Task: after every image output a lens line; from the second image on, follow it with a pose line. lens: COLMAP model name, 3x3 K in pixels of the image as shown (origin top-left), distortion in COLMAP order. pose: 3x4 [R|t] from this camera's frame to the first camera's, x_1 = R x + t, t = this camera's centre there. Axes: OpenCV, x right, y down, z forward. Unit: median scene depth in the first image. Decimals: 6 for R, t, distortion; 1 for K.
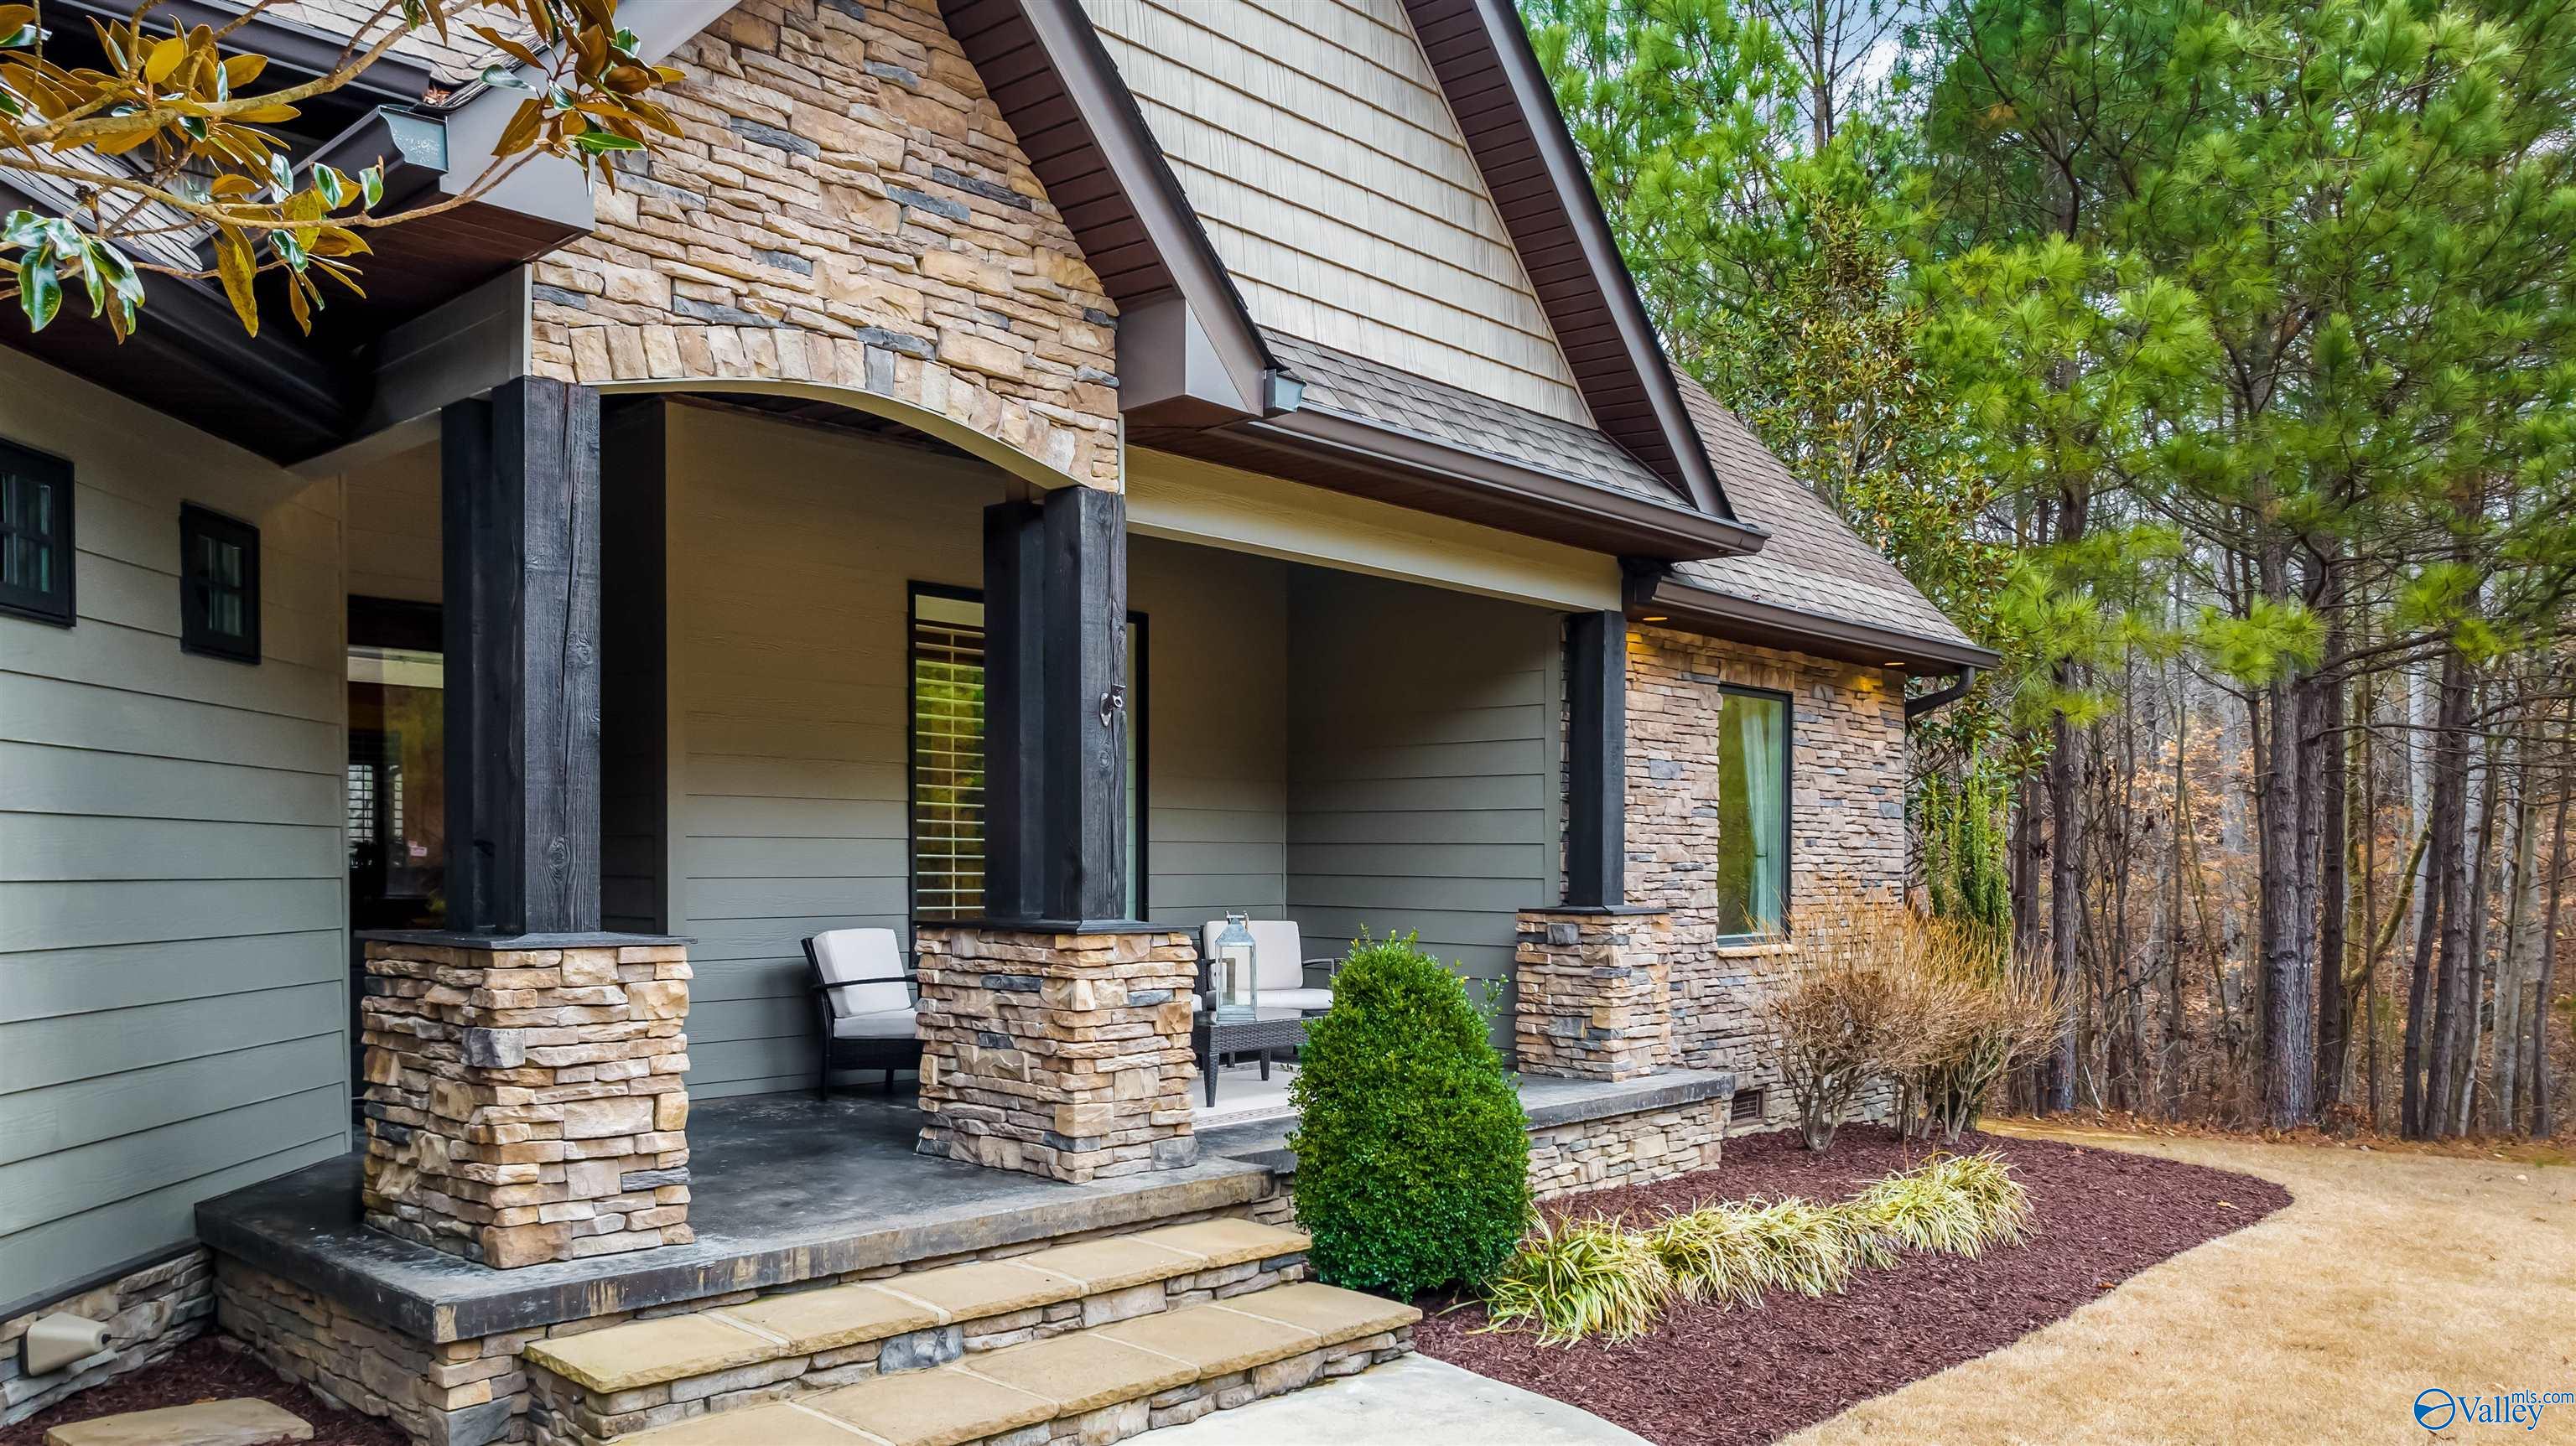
lens RADIAL K [[1792.9, 0, 1288.0], [0, 1792.9, 723.0], [0, 0, 1]] dist [-0.027014, -0.001074]
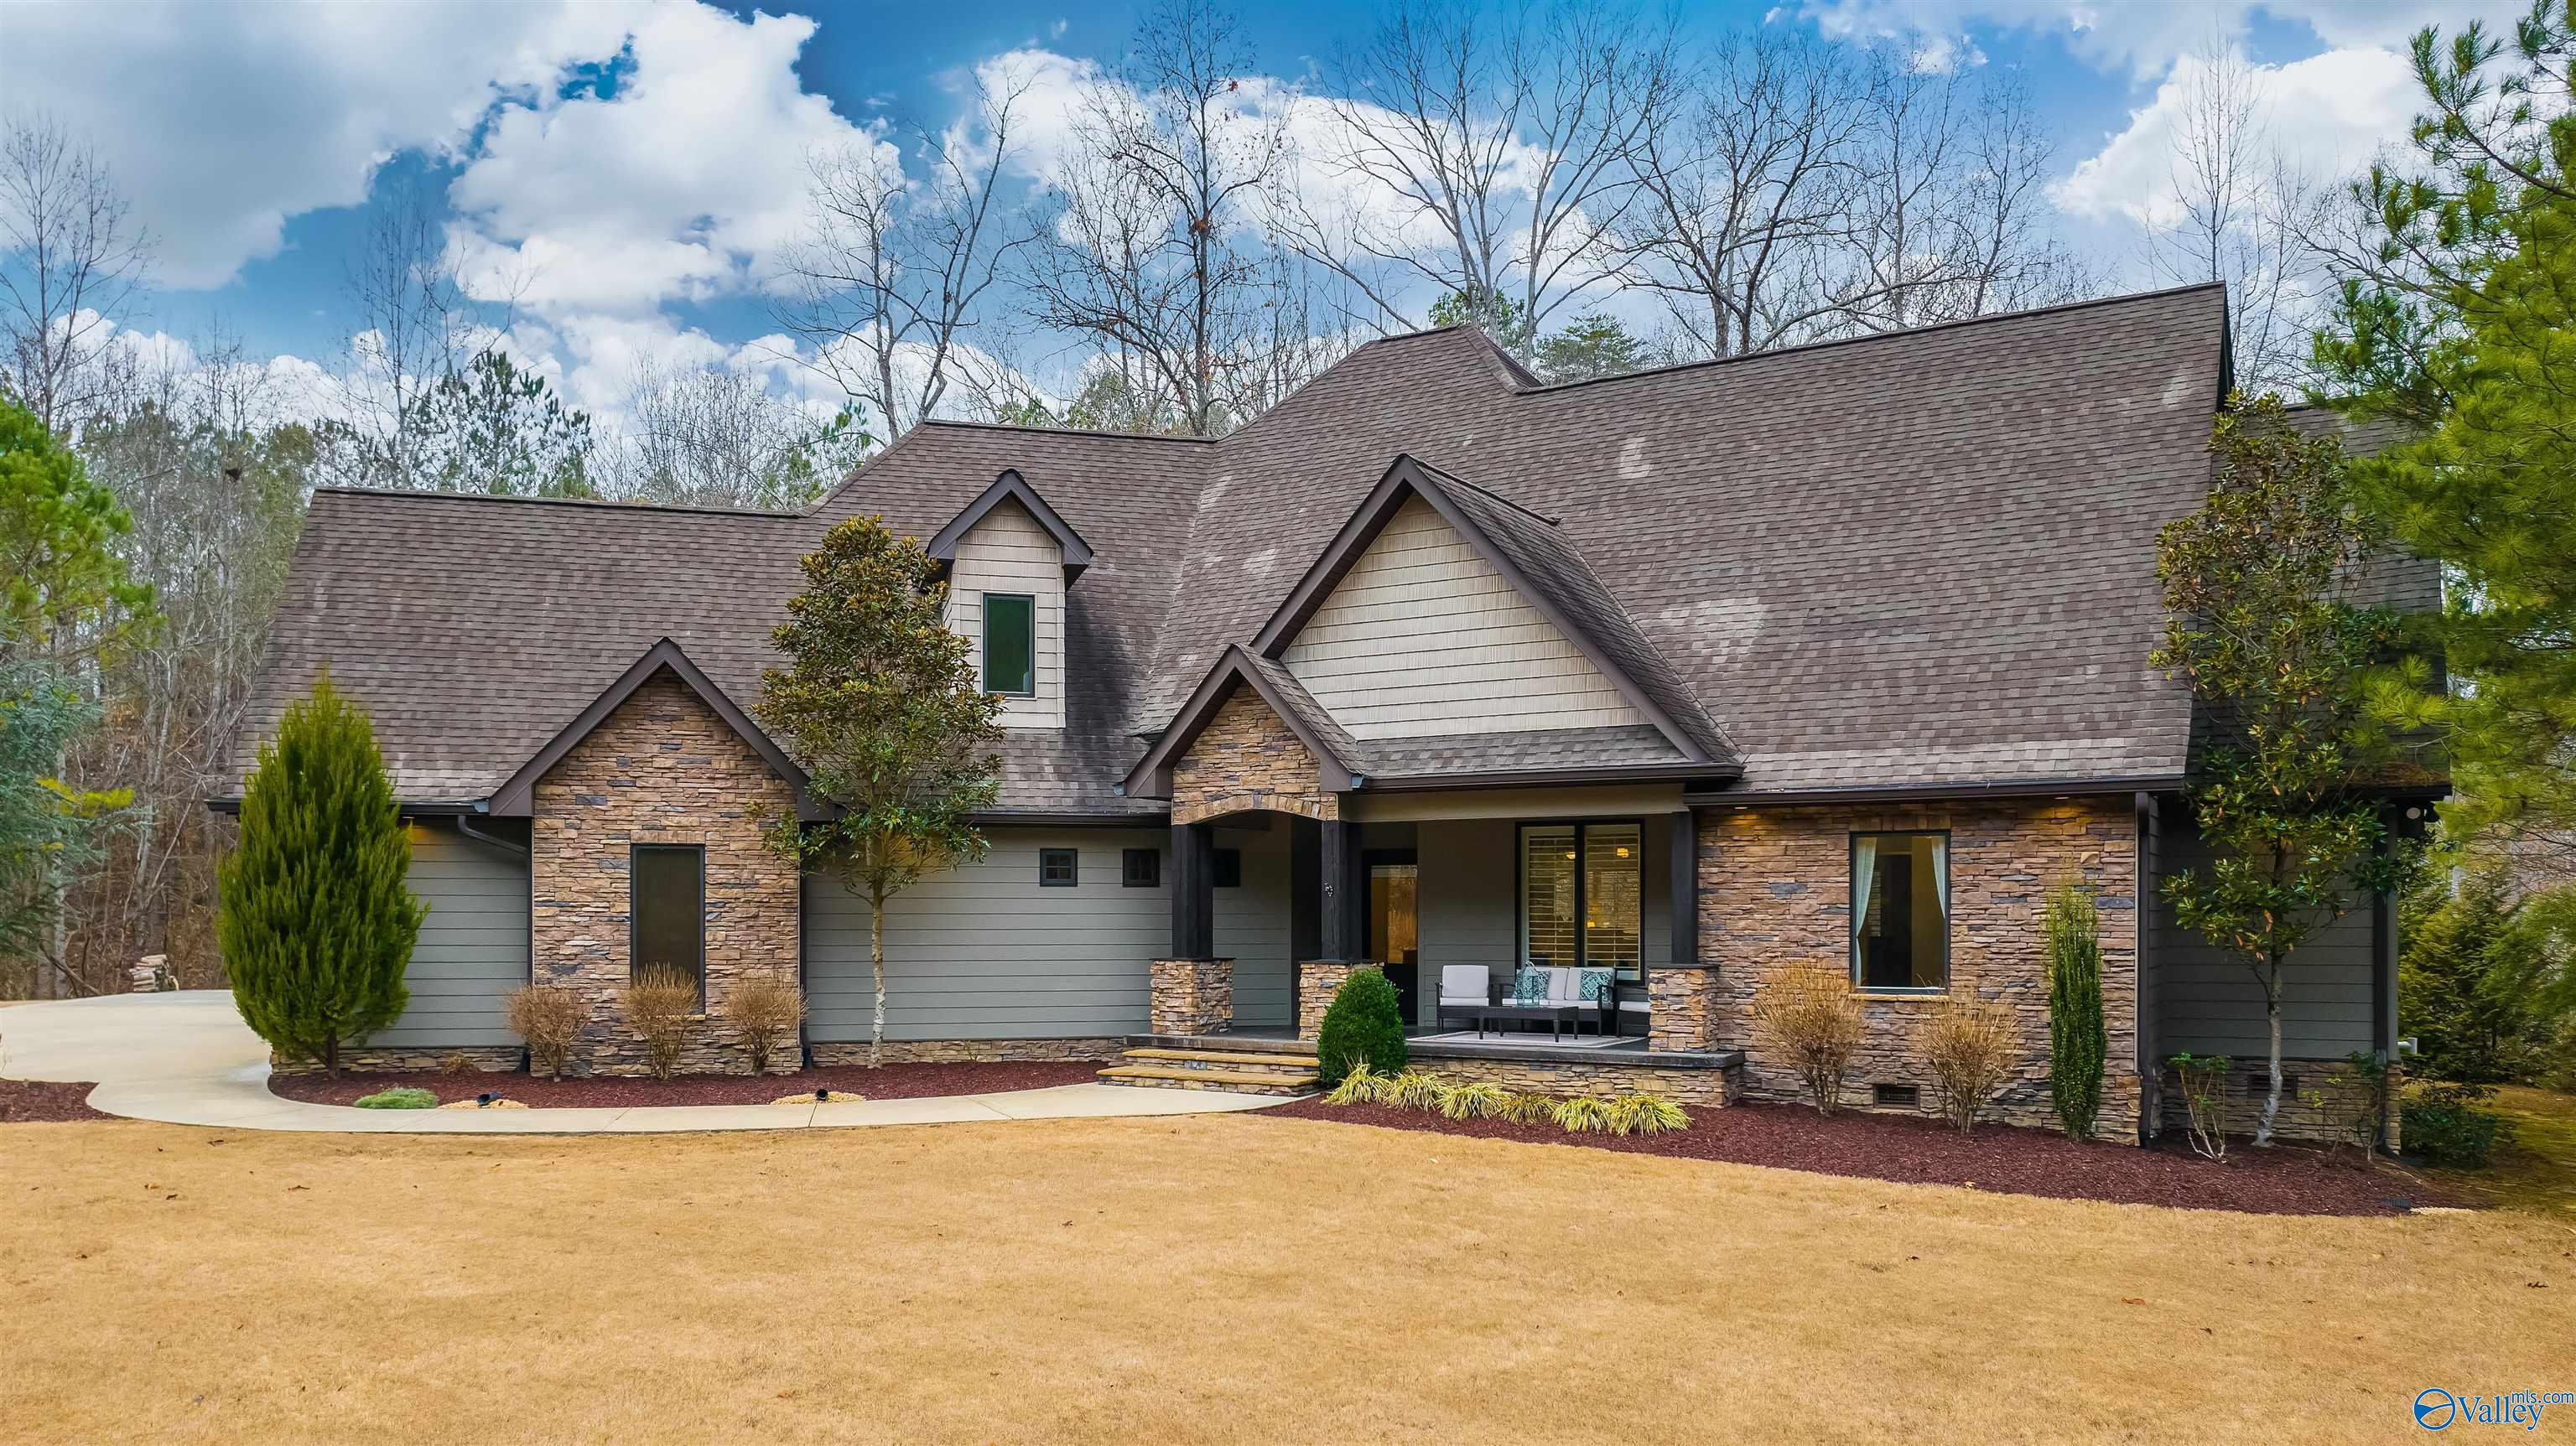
lens RADIAL K [[1792.9, 0, 1288.0], [0, 1792.9, 723.0], [0, 0, 1]] dist [-0.027014, -0.001074]
pose [[0.227711, -0.121552, -0.966112, 3.132044], [0.058995, 0.992077, -0.110914, 0.051324], [0.971940, -0.031740, 0.233078, 0.199694]]
